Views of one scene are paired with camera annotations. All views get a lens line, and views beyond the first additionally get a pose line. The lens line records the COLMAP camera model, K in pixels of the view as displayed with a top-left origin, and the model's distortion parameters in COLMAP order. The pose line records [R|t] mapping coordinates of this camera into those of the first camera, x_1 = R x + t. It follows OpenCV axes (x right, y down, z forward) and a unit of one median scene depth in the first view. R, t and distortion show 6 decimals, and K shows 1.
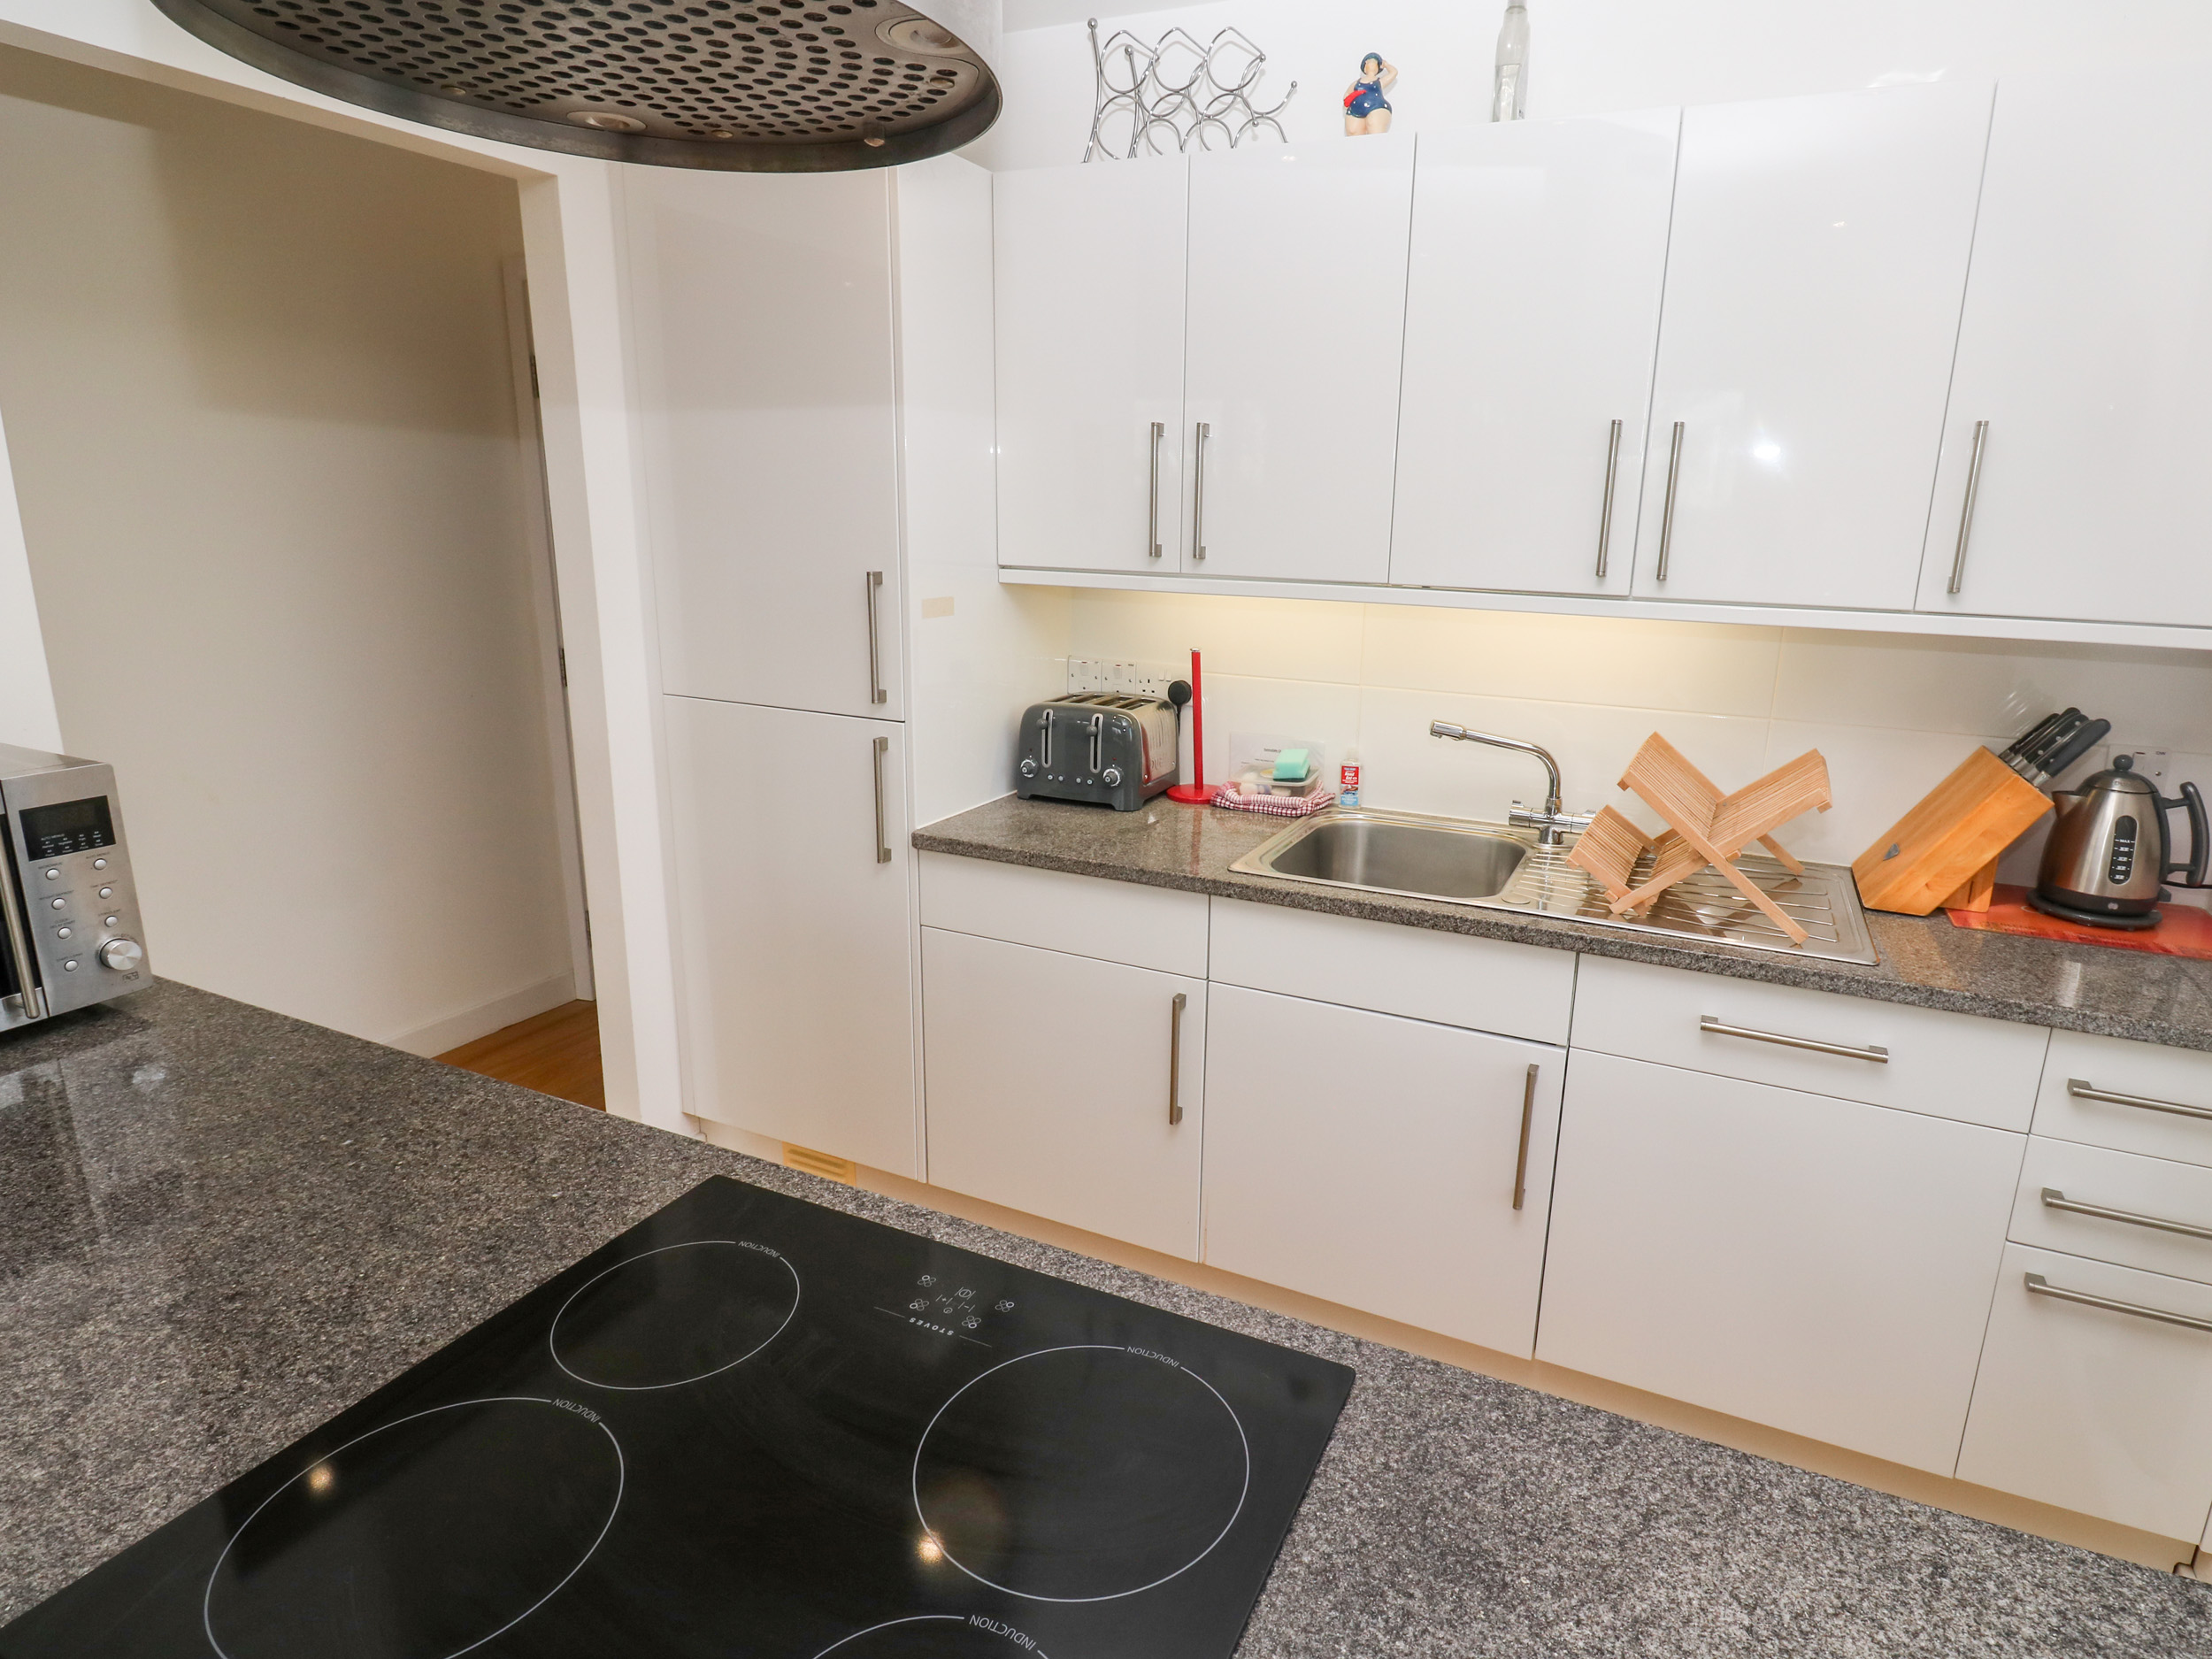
lens RADIAL K [[1220.4, 0, 1177.8], [0, 1220.4, 813.6], [0, 0, 1]] dist [-0.000913, -0.008285]
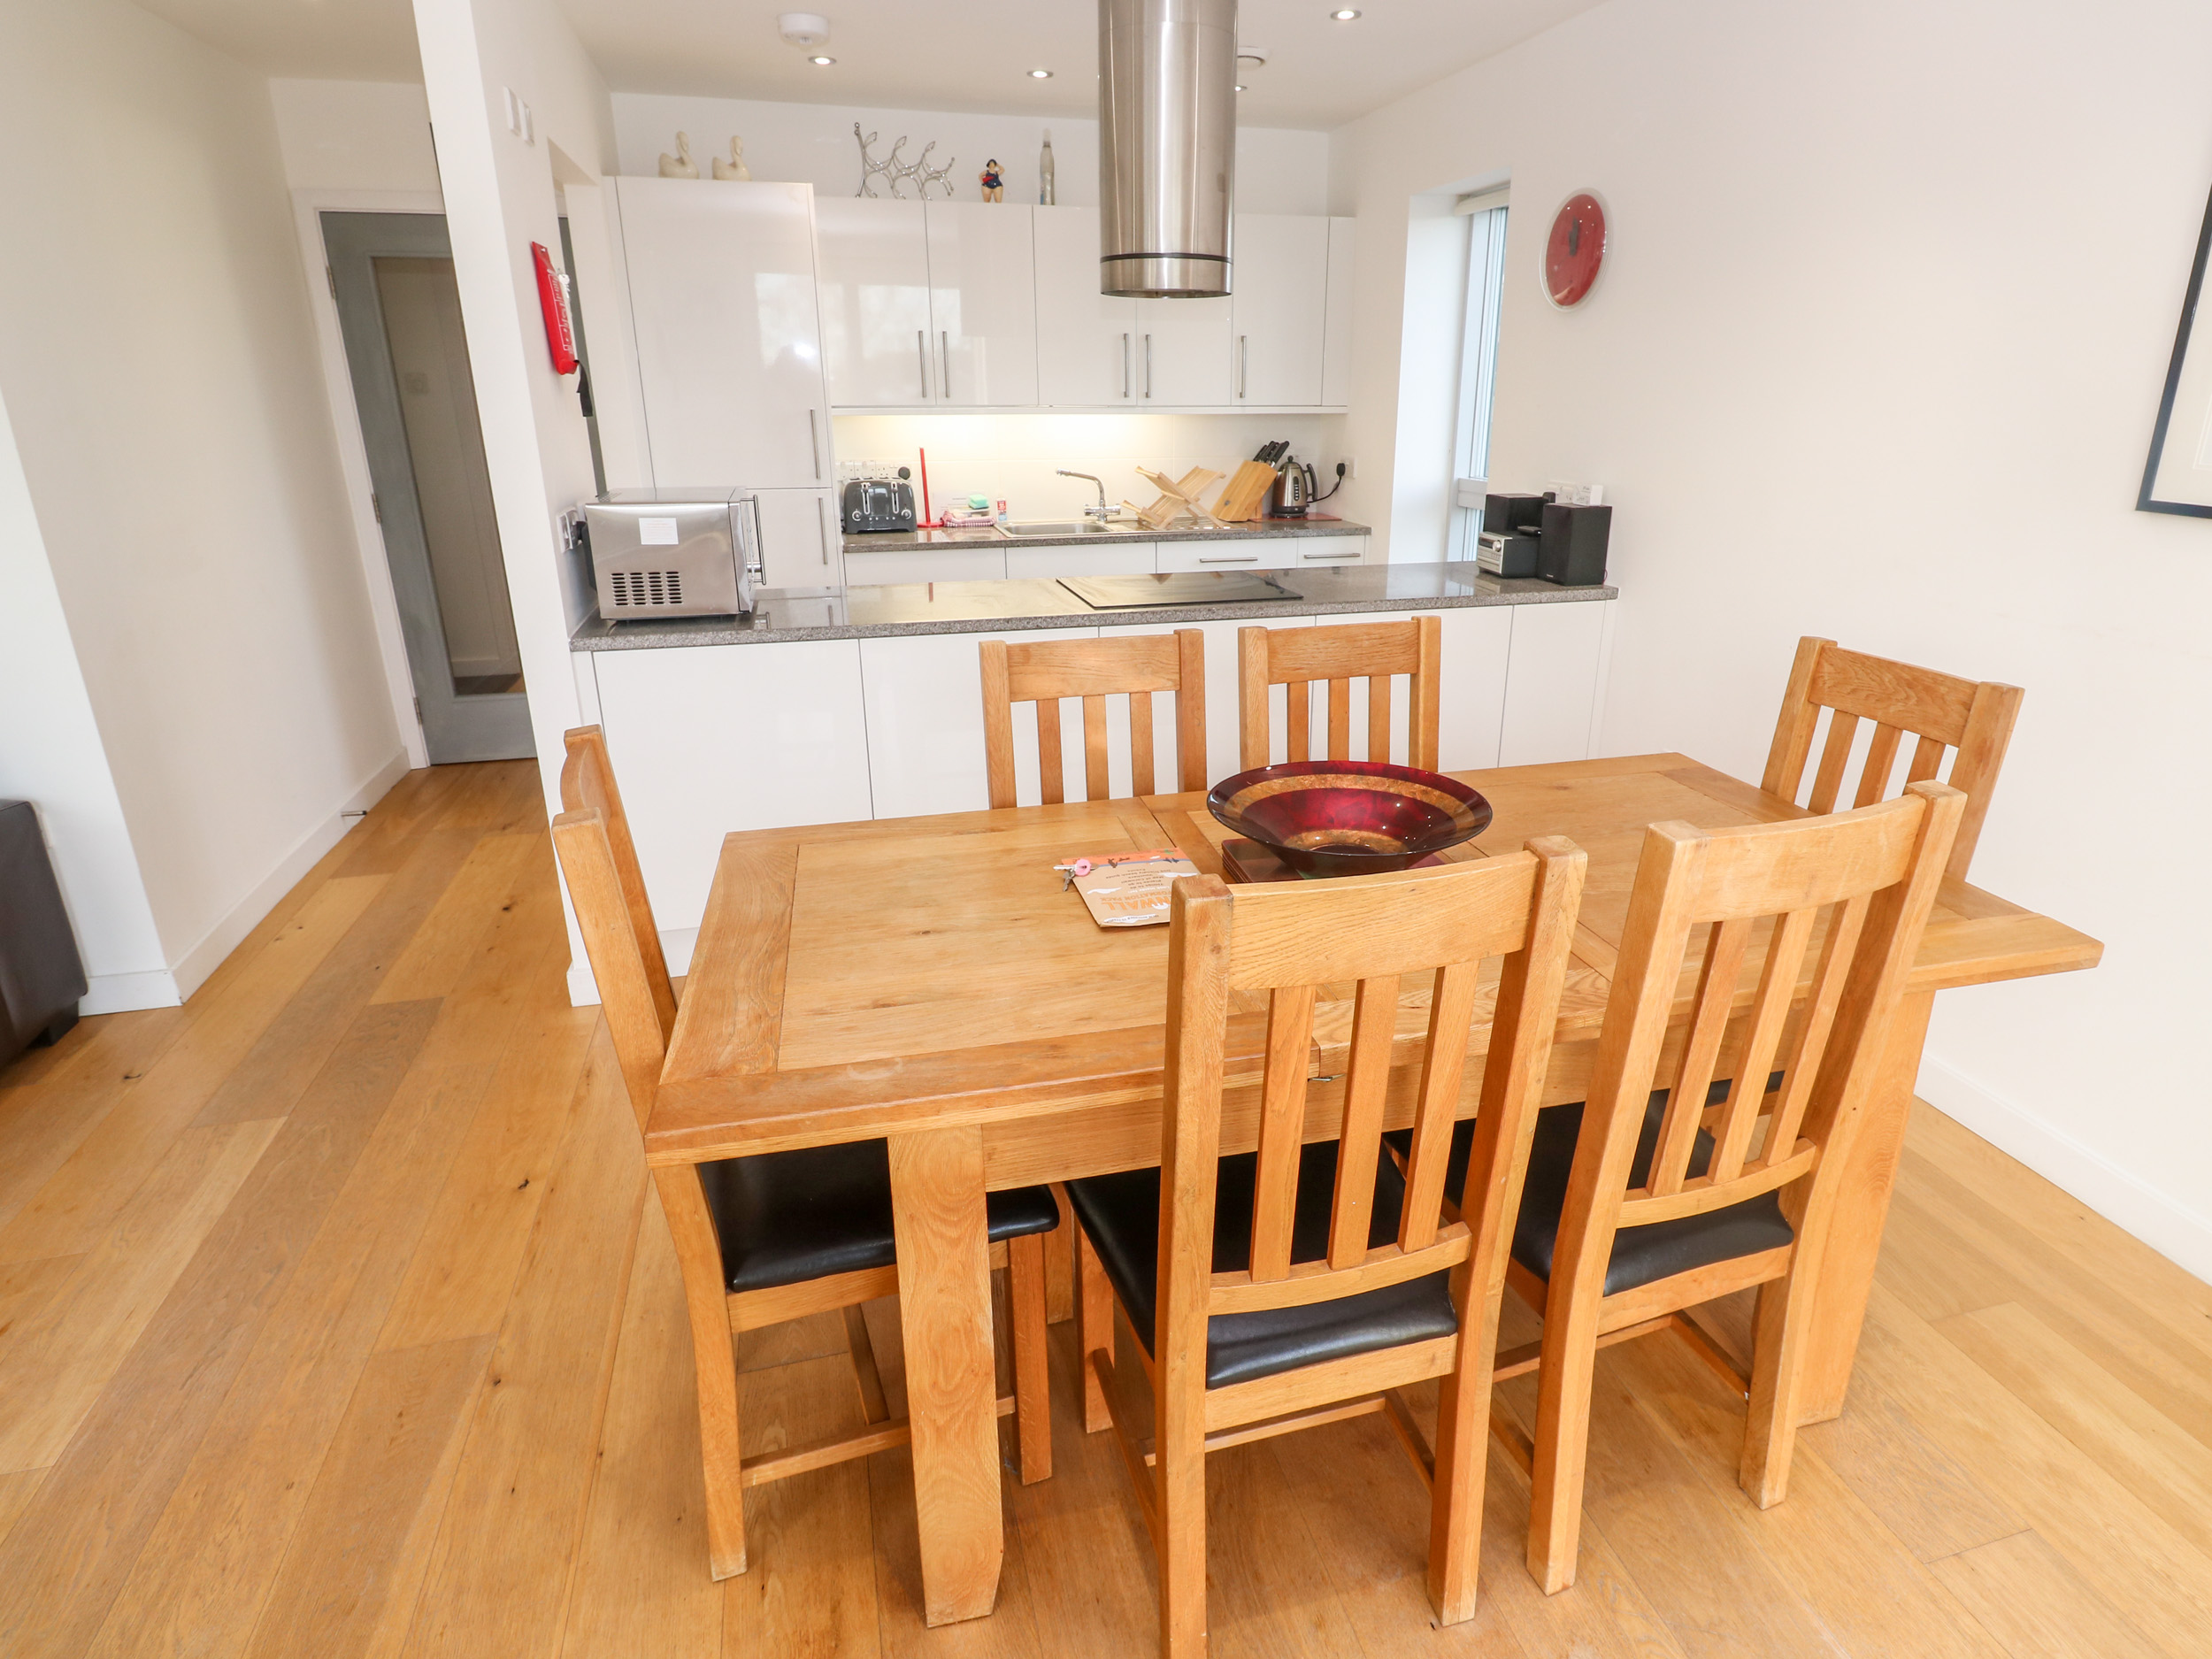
lens RADIAL K [[1184.0, 0, 1124.4], [0, 1184.0, 795.9], [0, 0, 1]] dist [-0.000950, -0.010553]
pose [[0.786823, -0.225760, 0.574407, -1.267958], [0.169947, 0.973969, 0.150006, 0.241740], [-0.593320, -0.020410, 0.804708, -0.986735]]
